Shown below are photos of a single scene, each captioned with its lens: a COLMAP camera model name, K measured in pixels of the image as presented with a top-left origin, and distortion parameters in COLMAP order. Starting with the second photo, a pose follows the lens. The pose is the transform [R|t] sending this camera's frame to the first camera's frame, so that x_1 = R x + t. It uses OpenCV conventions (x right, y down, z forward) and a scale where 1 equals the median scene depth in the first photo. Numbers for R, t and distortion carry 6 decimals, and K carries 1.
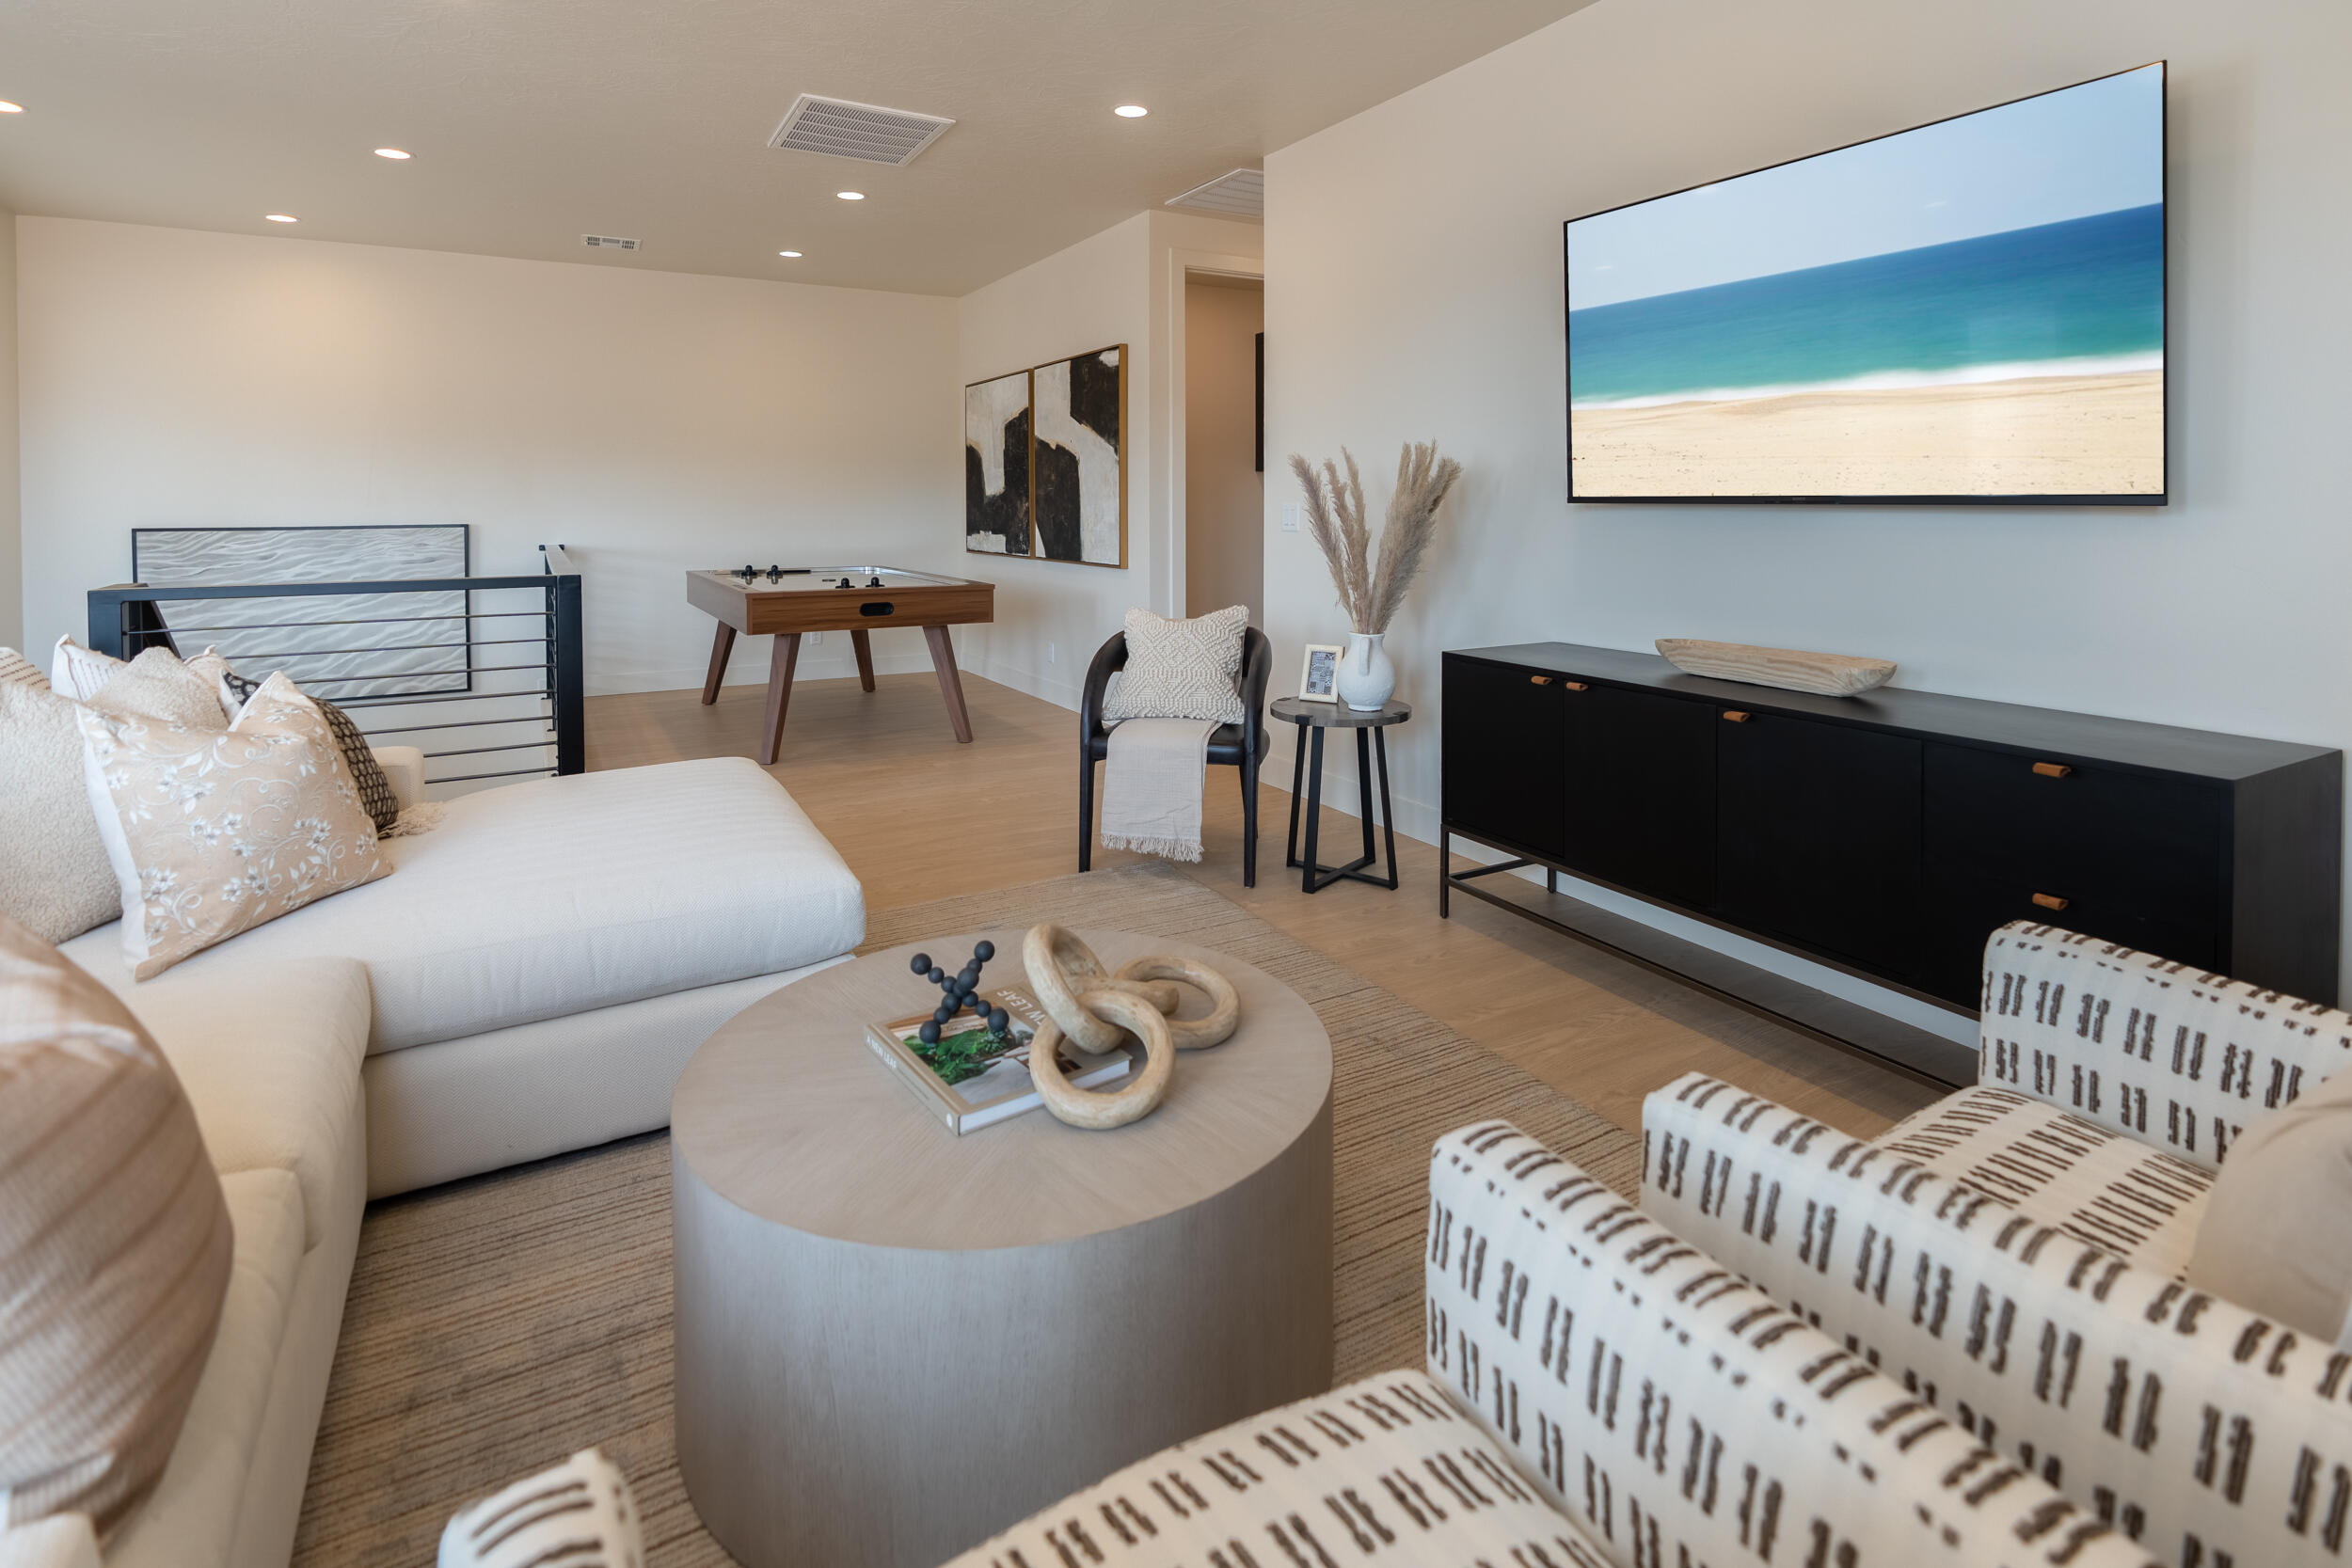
lens RADIAL K [[1153.3, 0, 1176.0], [0, 1153.3, 784.0], [0, 0, 1]] dist [-0.000493, -0.000095]
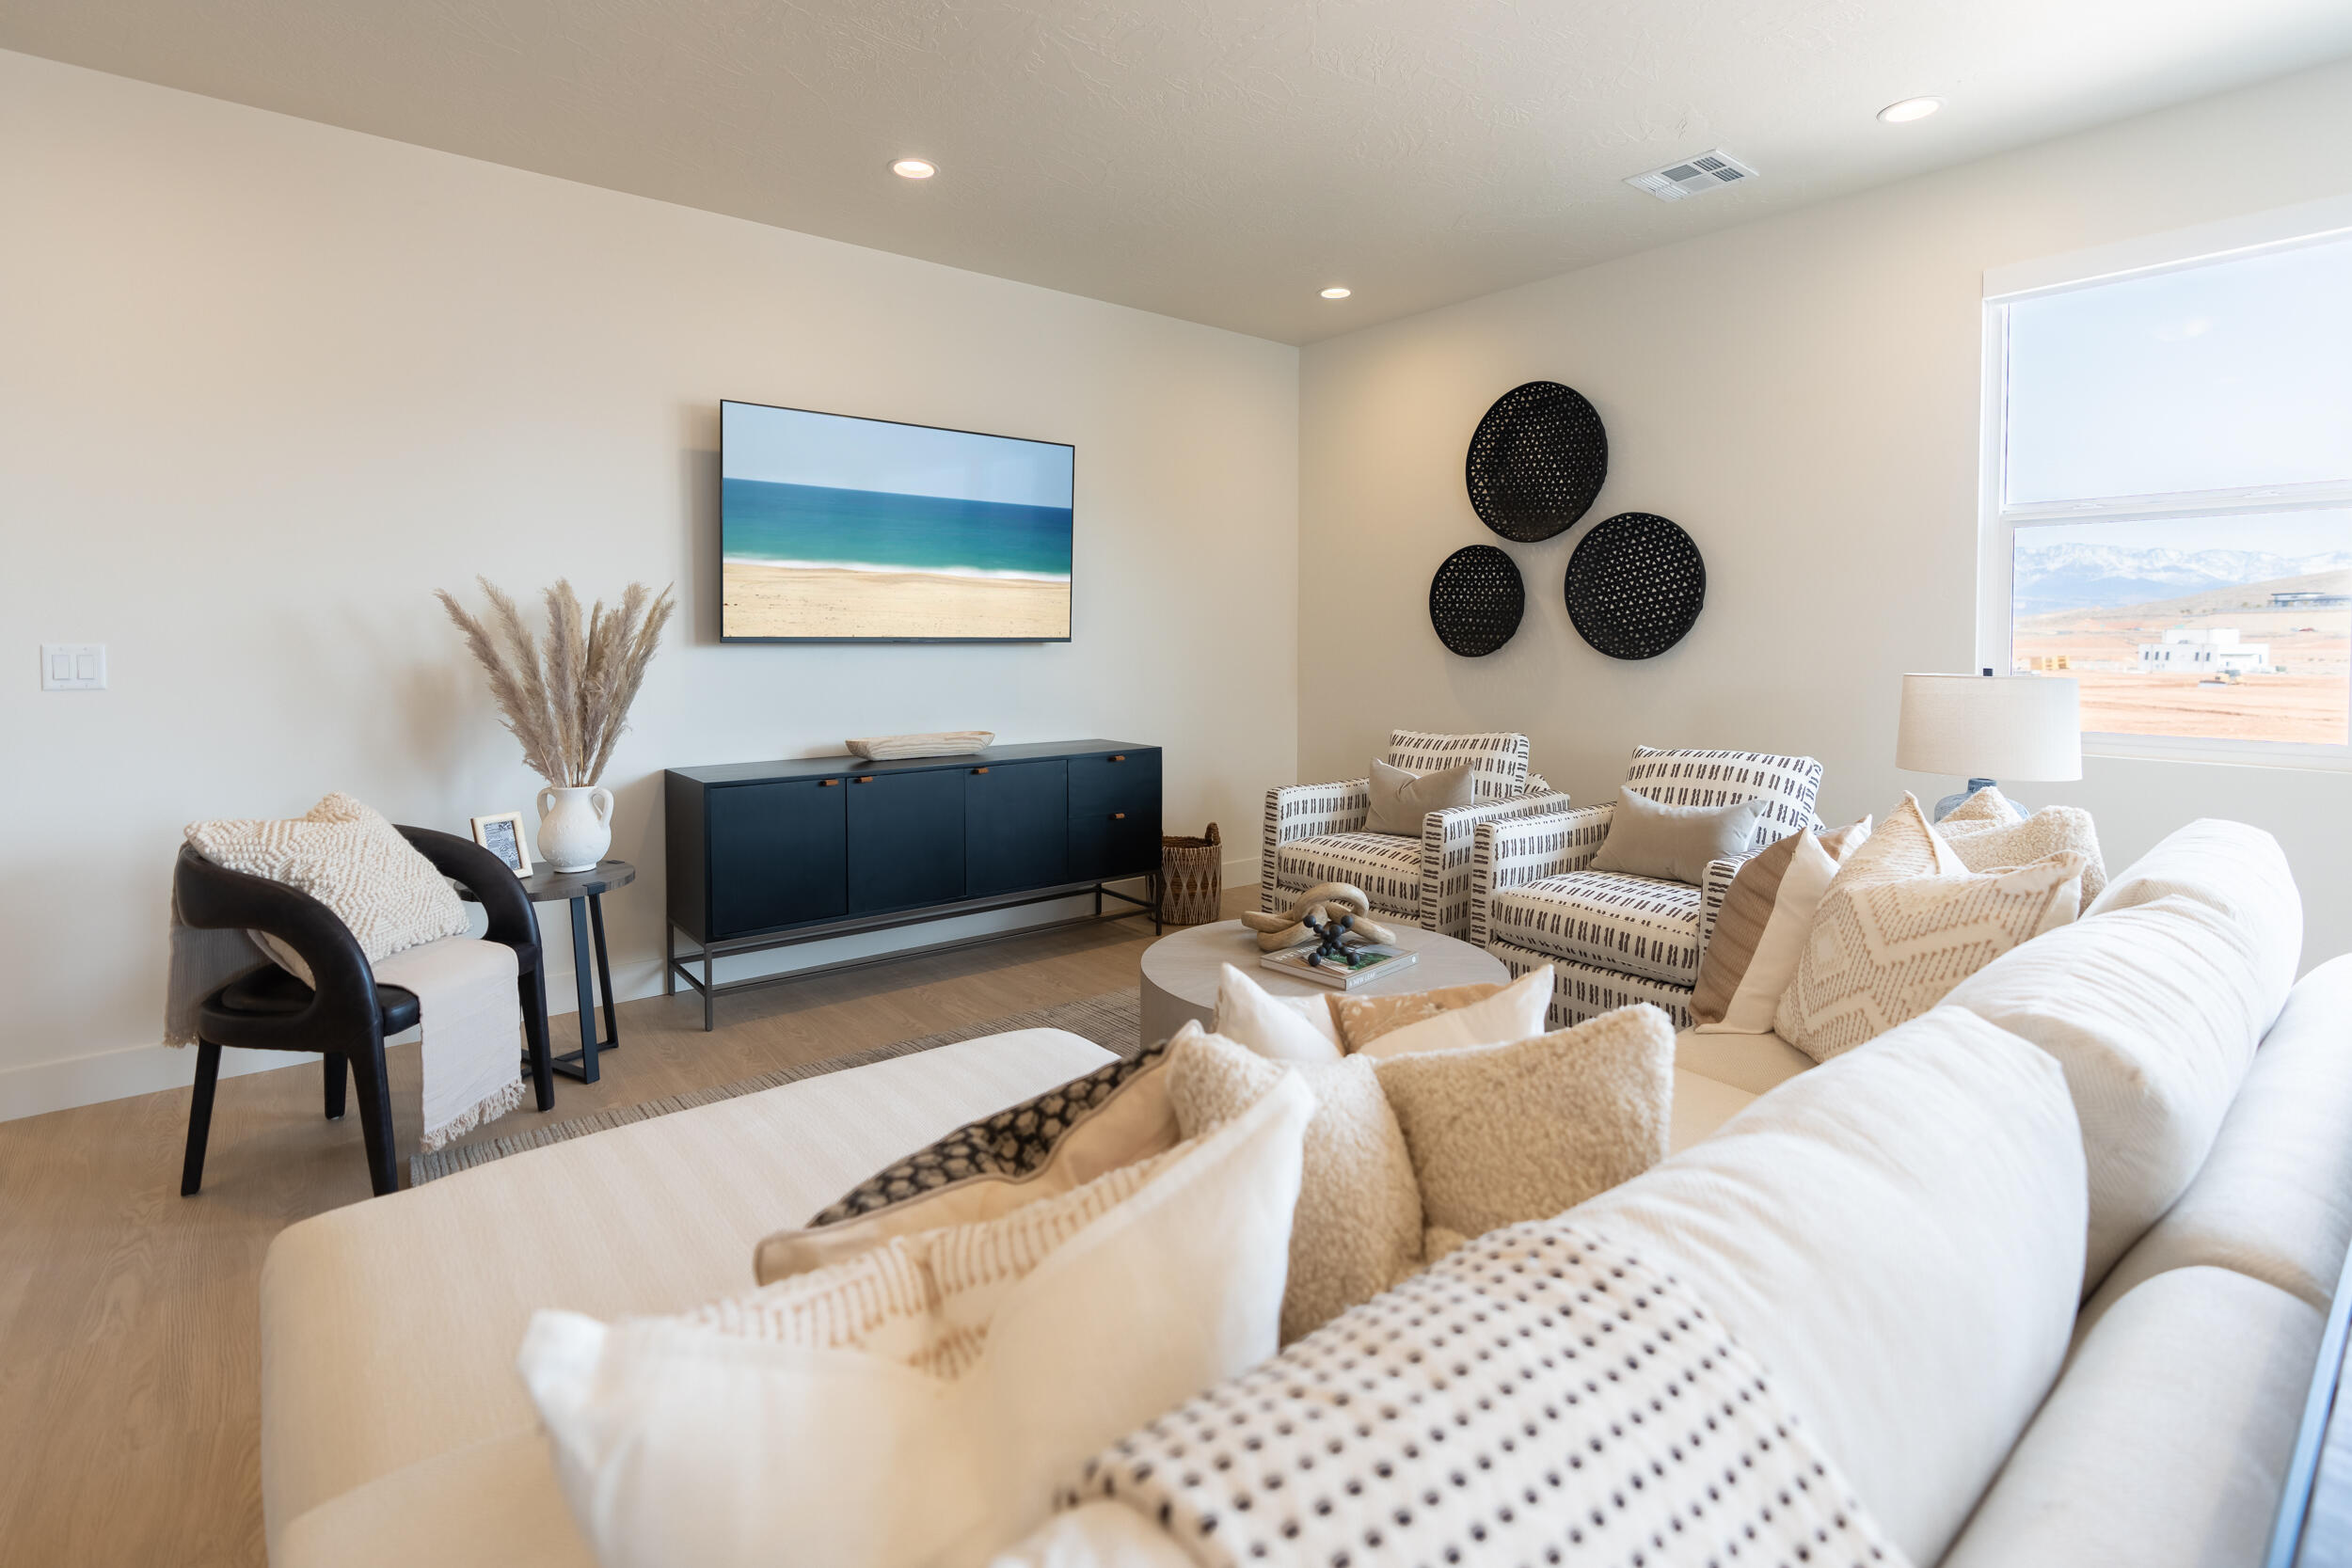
lens RADIAL K [[1129.7, 0, 1176.0], [0, 1129.7, 784.0], [0, 0, 1]] dist [-0.000026, -0.000006]
pose [[-0.172260, -0.117832, 0.977979, -0.930474], [0.233212, 0.959716, 0.156710, -0.204712], [-0.957047, 0.255071, -0.137841, 0.865380]]
